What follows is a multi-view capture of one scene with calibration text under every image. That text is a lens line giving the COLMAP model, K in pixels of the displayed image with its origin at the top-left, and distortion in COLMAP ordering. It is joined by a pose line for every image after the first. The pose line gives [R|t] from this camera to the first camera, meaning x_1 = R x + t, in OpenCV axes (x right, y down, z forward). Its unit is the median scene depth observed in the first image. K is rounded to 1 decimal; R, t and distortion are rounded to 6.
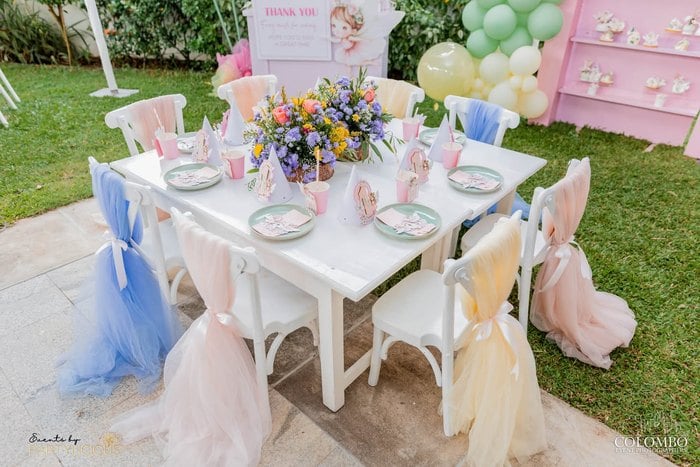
lens RADIAL K [[496.0, 0, 358.3], [0, 496.0, 247.6], [0, 0, 1]] dist [0.006204, 0.005184]
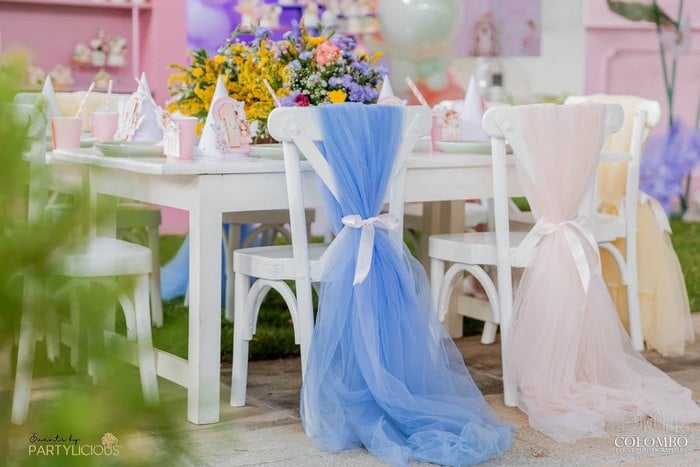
lens RADIAL K [[1466.0, 0, 350.0], [0, 1466.0, 233.5], [0, 0, 1]] dist [-0.006312, -0.057575]
pose [[0.306503, -0.114764, 0.944926, -1.102912], [0.508434, 0.858967, -0.060595, 0.049060], [-0.804706, 0.499005, 0.321626, 0.224428]]
